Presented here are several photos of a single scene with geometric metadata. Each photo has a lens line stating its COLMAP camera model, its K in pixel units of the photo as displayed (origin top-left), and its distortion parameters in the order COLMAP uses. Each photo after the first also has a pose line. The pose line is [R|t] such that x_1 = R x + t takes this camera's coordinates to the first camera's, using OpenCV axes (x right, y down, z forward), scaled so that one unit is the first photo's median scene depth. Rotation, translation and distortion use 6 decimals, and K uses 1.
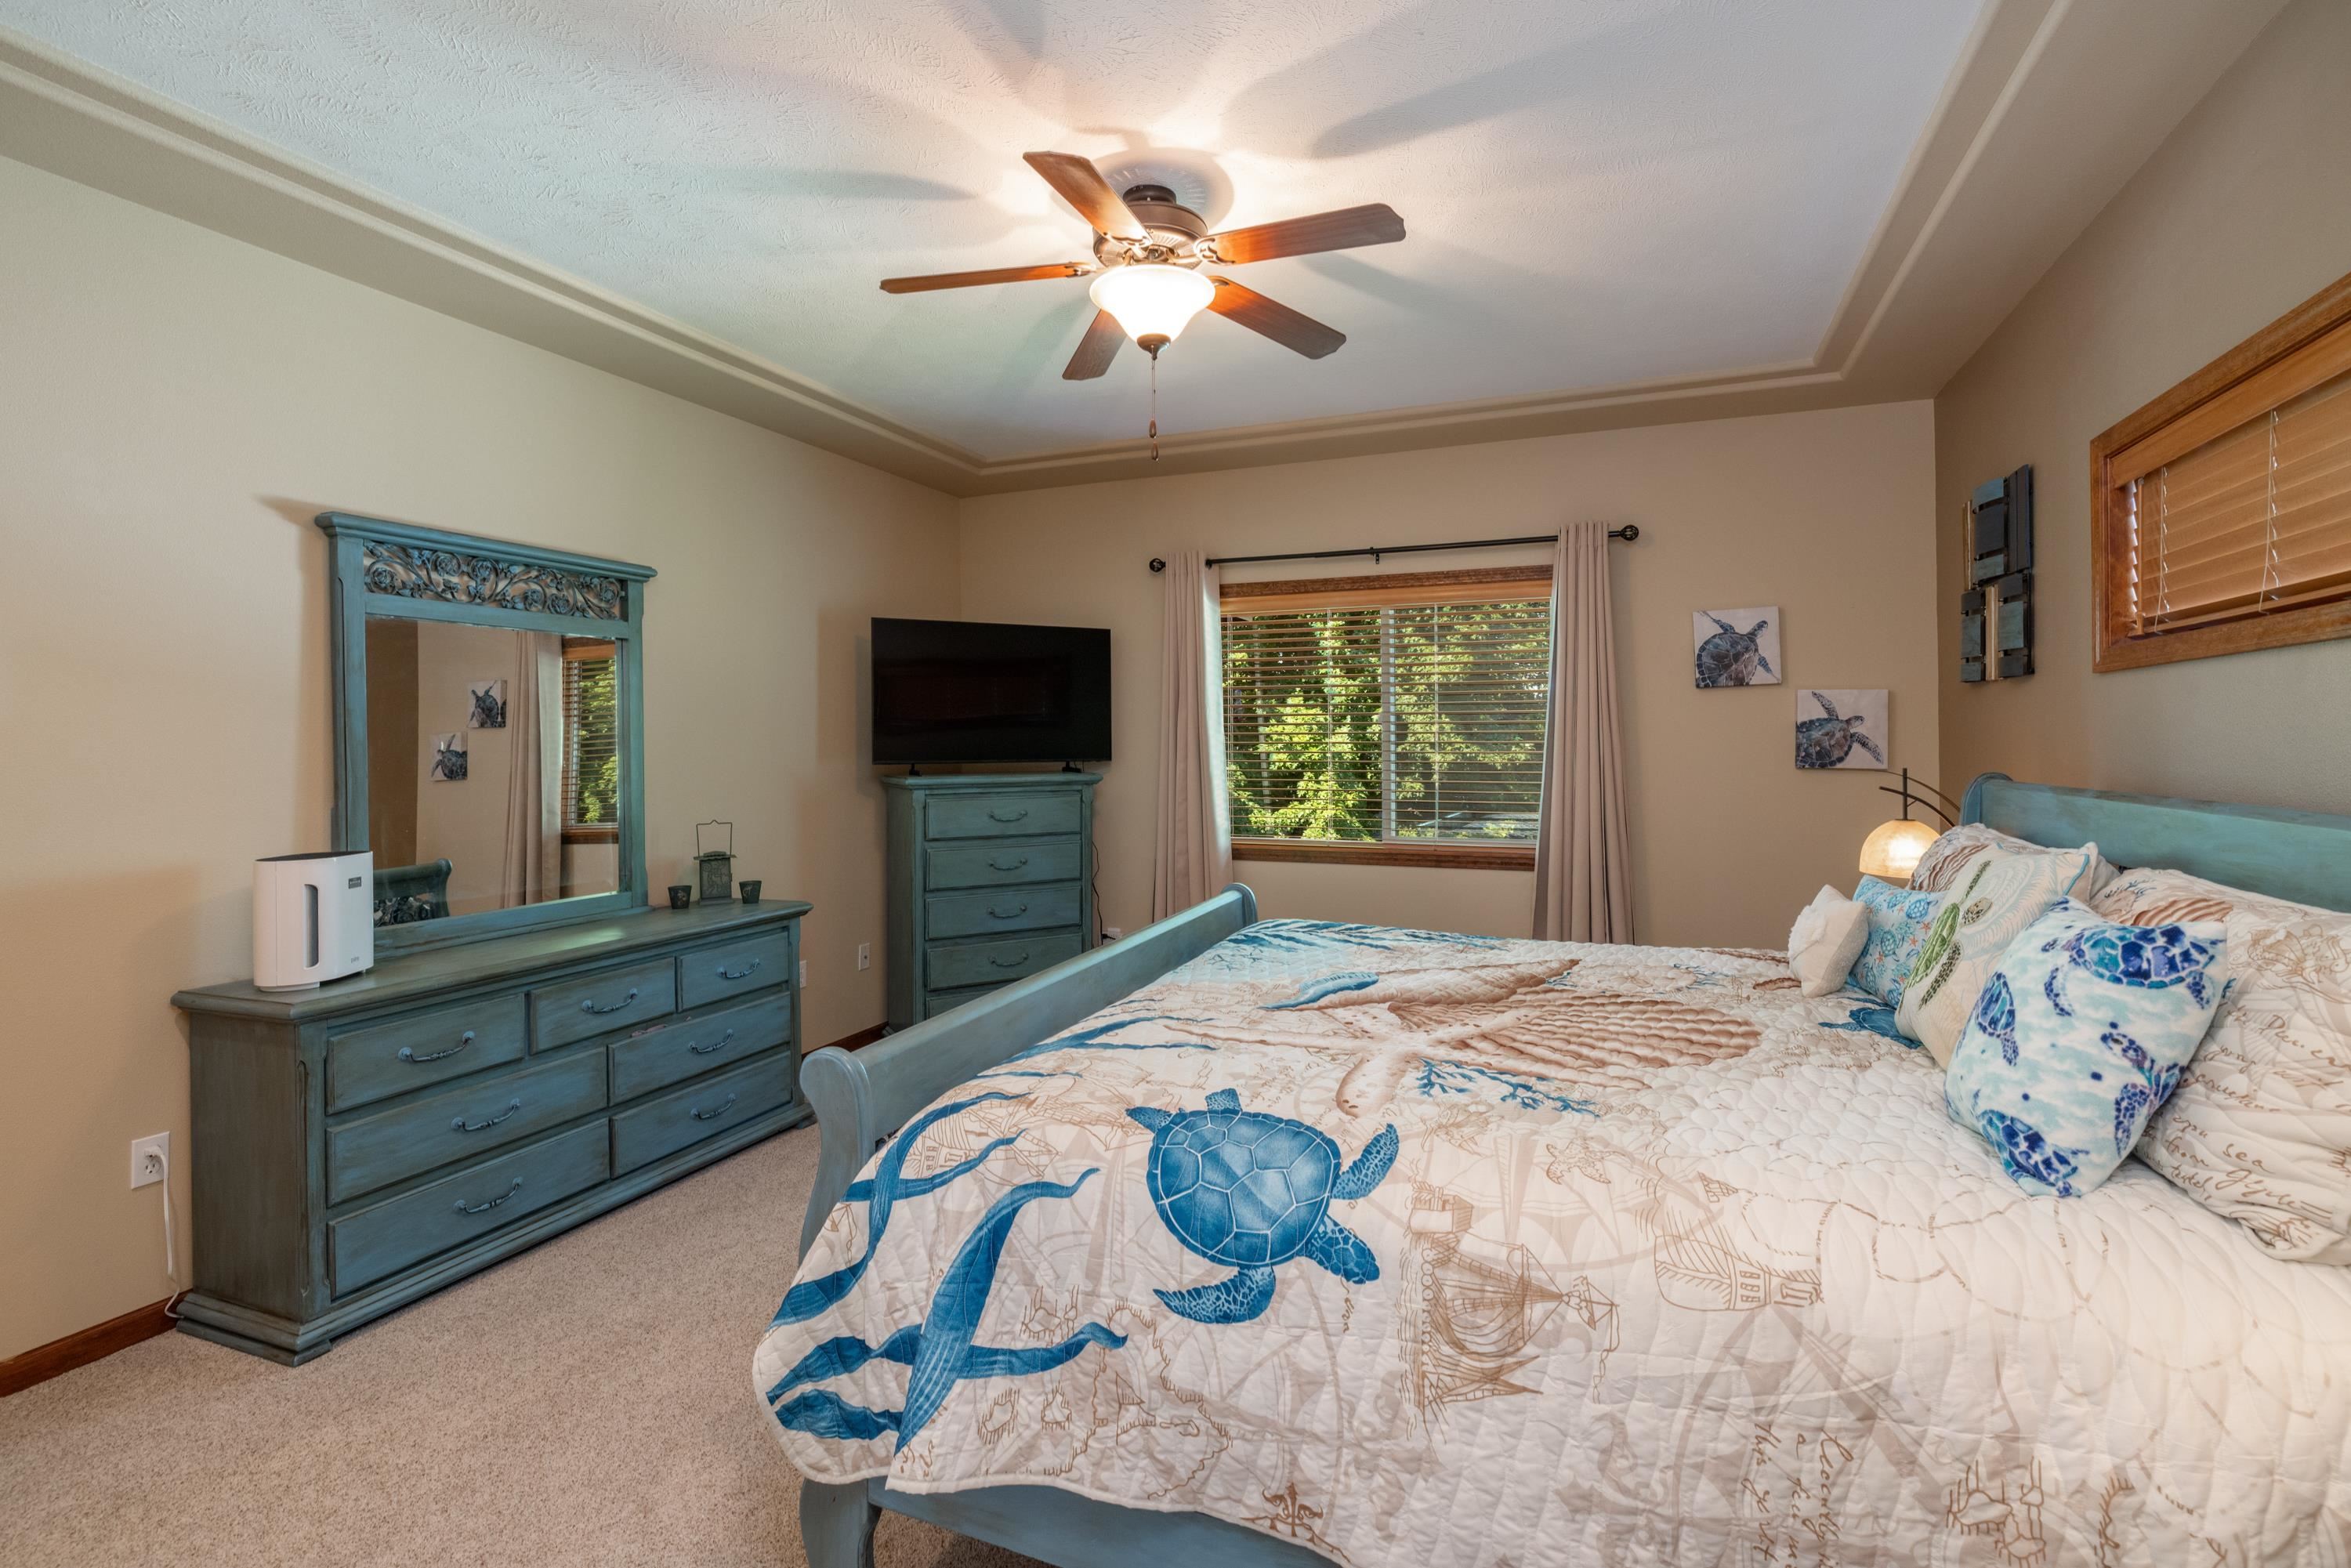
lens RADIAL K [[1059.0, 0, 1225.4], [0, 1059.0, 723.7], [0, 0, 1]] dist [-0.000352, -0.000060]
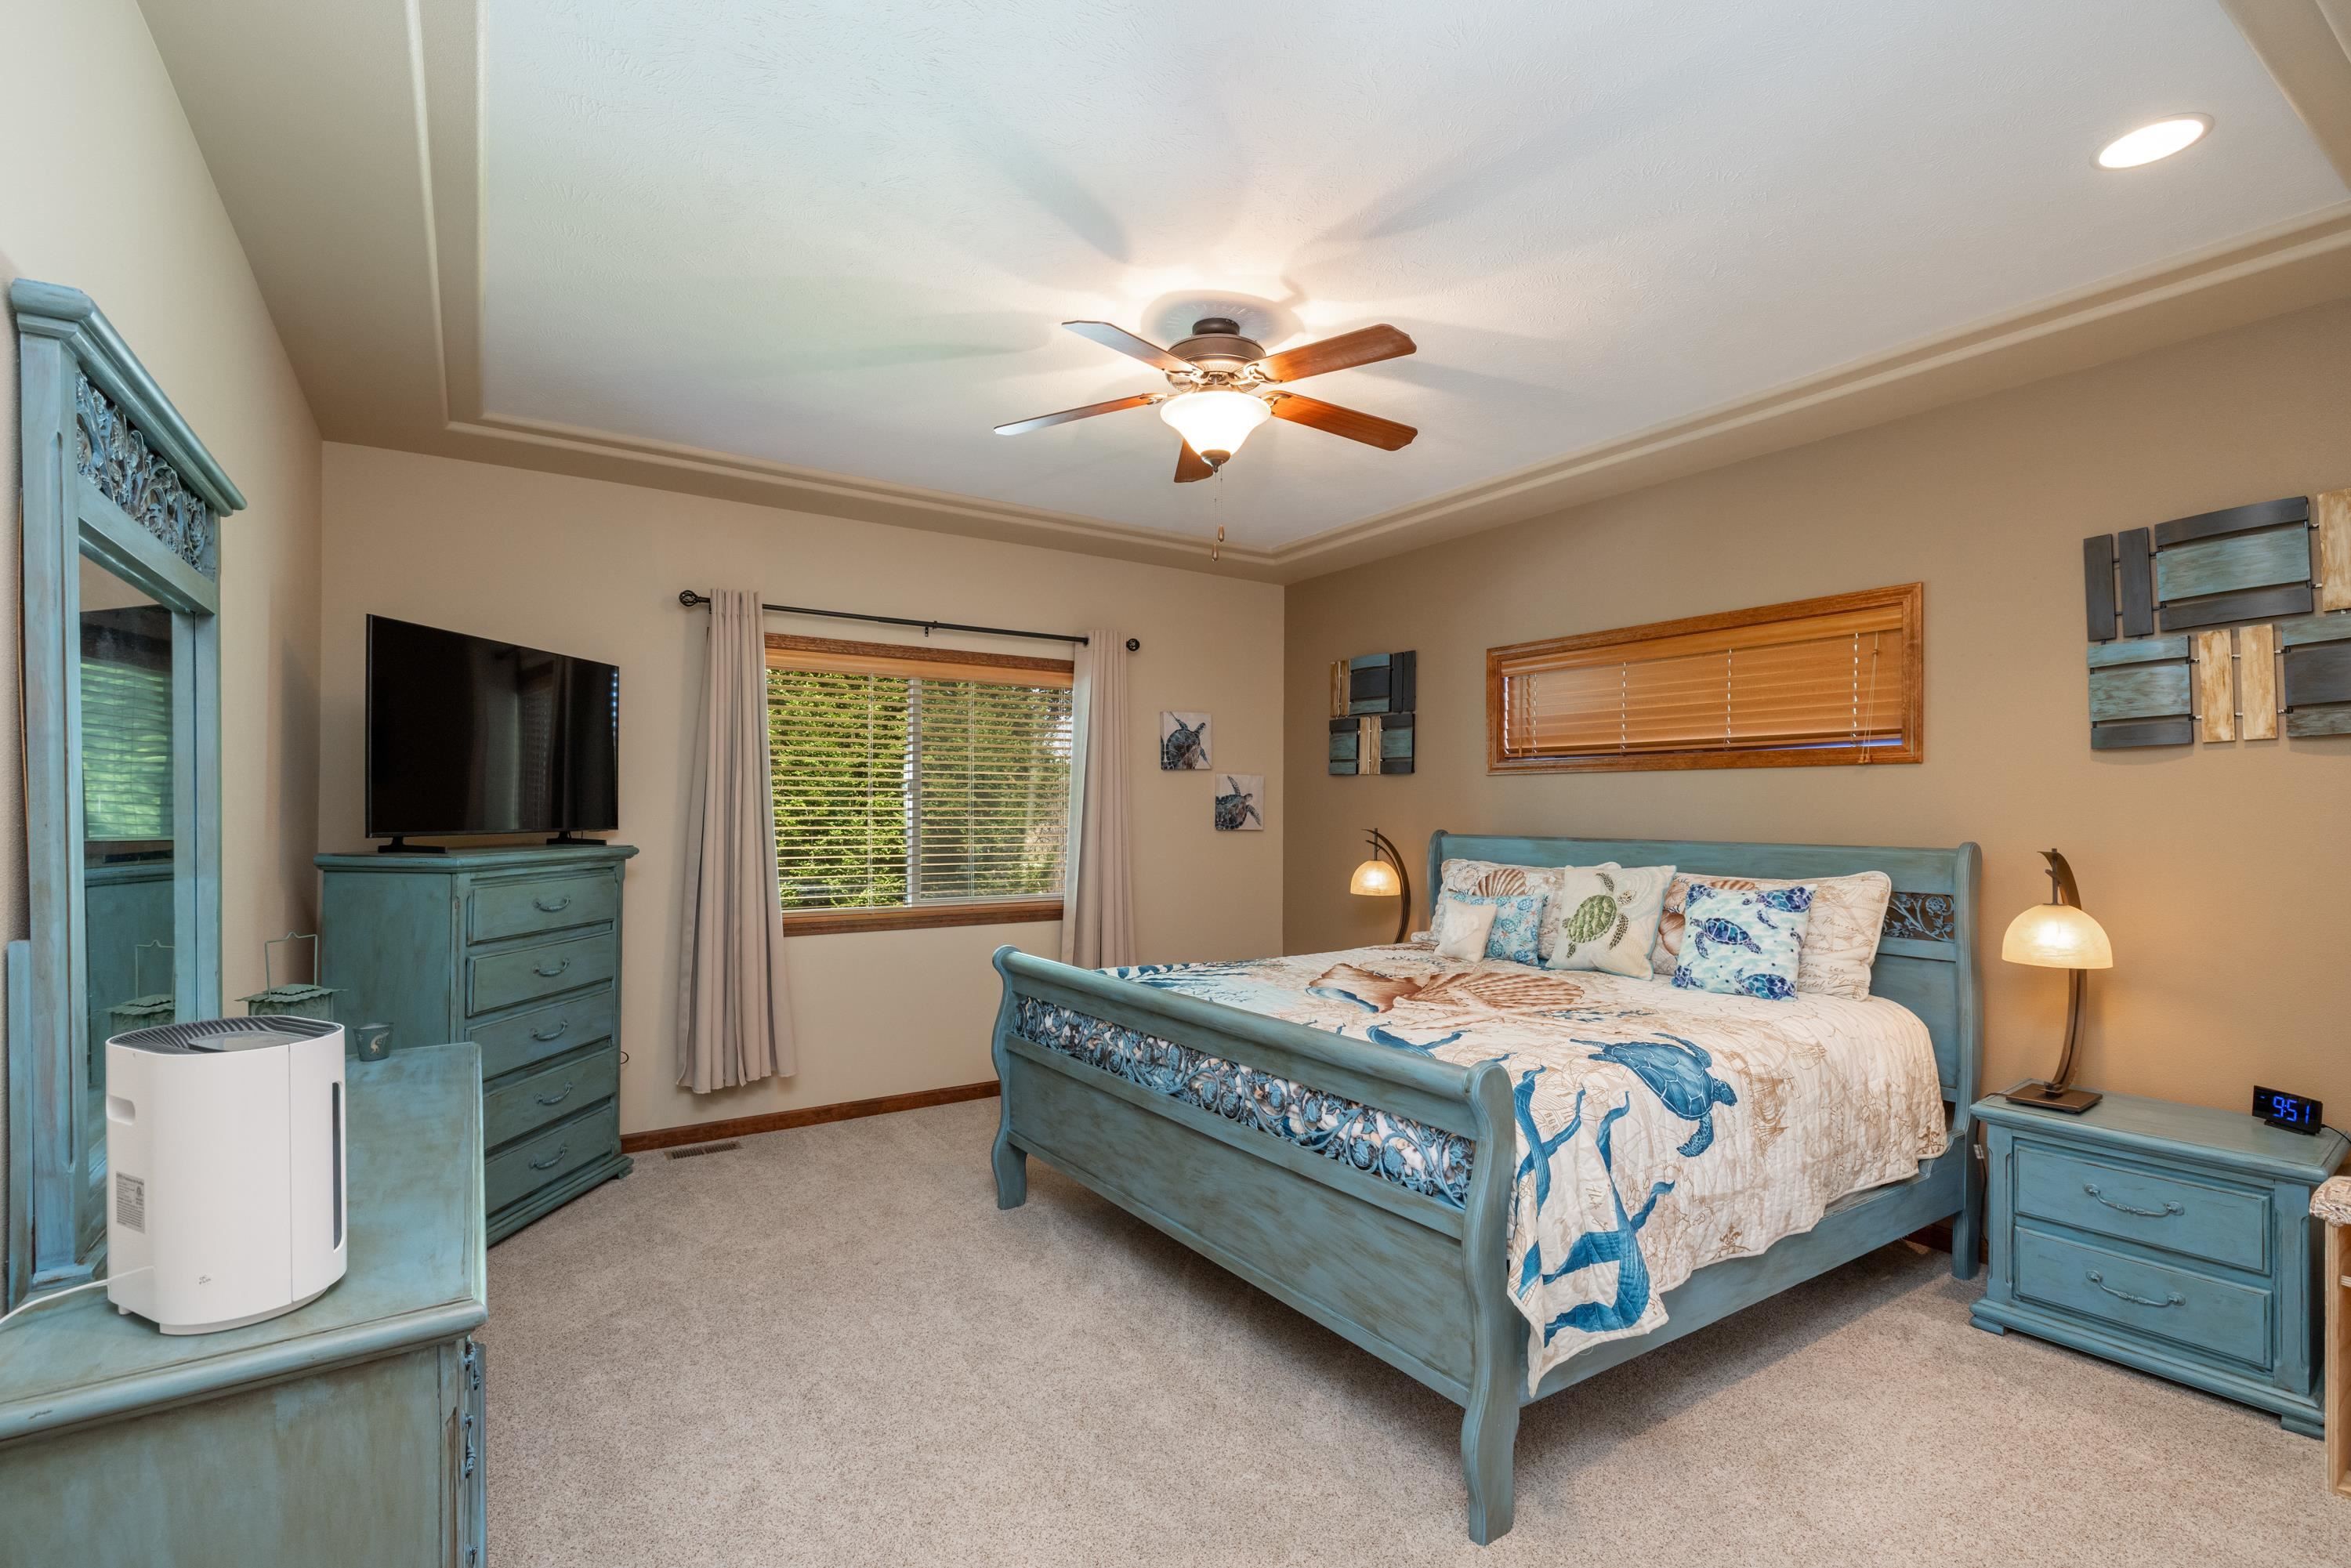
lens RADIAL K [[1051.8, 0, 1175.5], [0, 1051.8, 784.0], [0, 0, 1]] dist [-0.001604, 0.000095]
pose [[0.583538, 0.025888, 0.811673, -1.367309], [-0.021120, 0.999637, -0.016699, 0.012826], [-0.811811, -0.007398, 0.583873, 0.508288]]
